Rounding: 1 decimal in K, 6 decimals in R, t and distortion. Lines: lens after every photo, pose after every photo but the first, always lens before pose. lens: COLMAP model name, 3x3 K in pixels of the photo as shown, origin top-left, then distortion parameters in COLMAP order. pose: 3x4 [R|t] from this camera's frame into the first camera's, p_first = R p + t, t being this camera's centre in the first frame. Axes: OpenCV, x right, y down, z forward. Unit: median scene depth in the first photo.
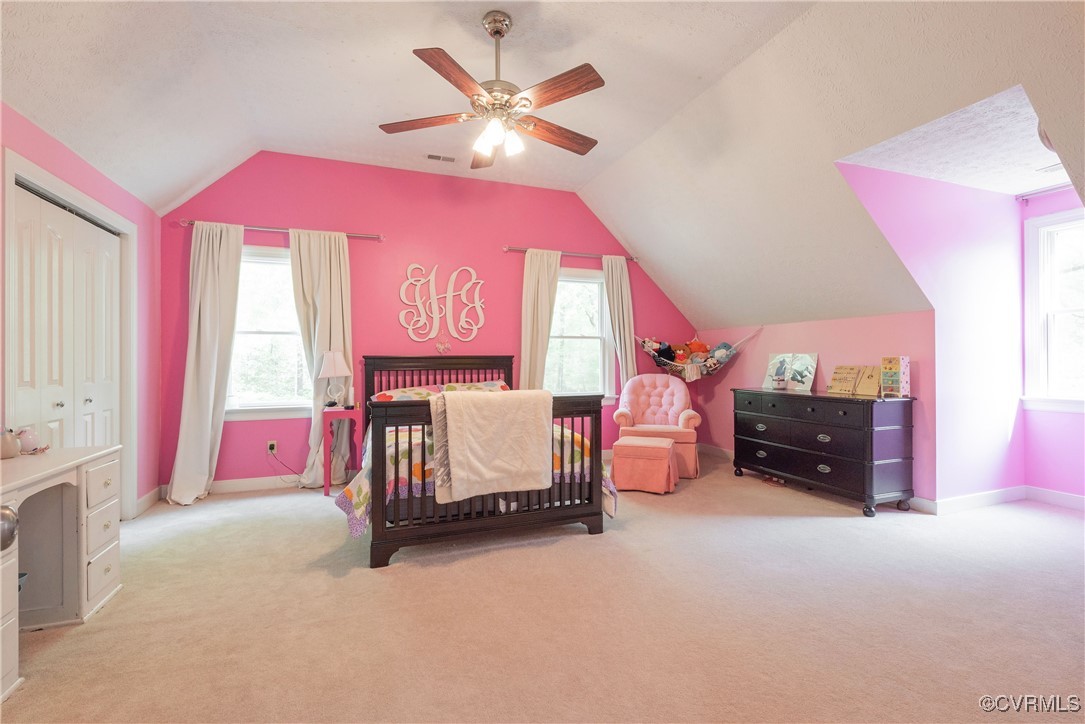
lens RADIAL K [[485.0, 0, 541.4], [0, 485.0, 359.8], [0, 0, 1]] dist [-0.002349, 0.001474]
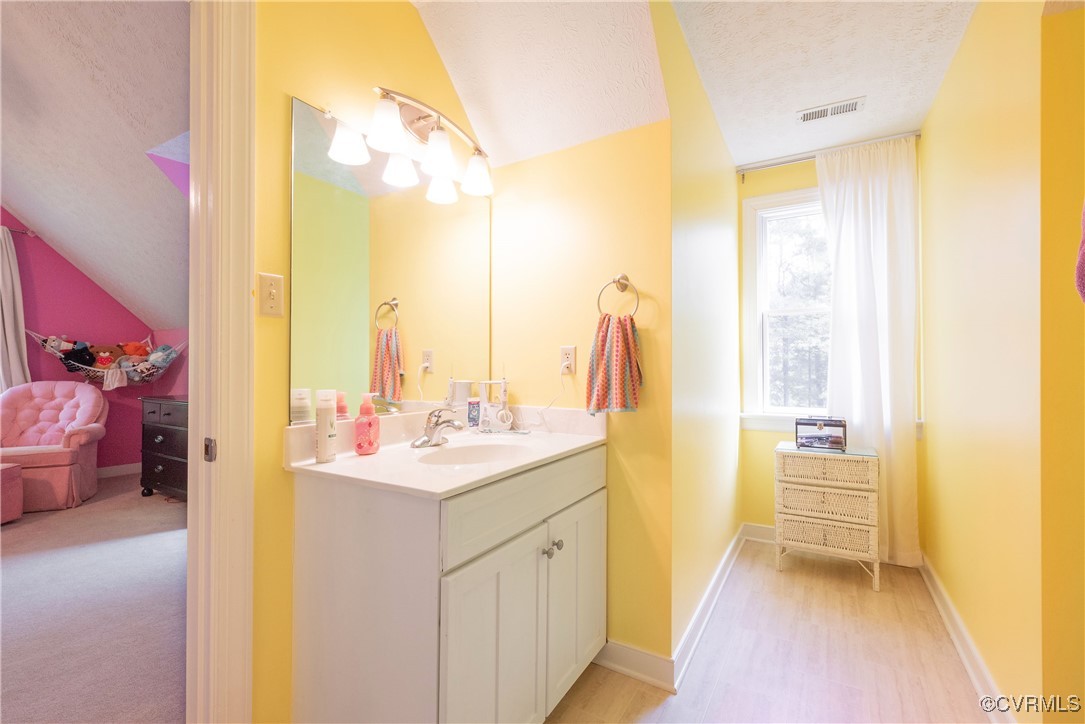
lens RADIAL K [[485.0, 0, 541.6], [0, 485.0, 364.3], [0, 0, 1]] dist [-0.002349, 0.001474]
pose [[0.778481, 0.009193, 0.627601, 0.359808], [-0.005731, 0.999955, -0.007538, 0.003032], [-0.627642, 0.002271, 0.778498, -0.116516]]
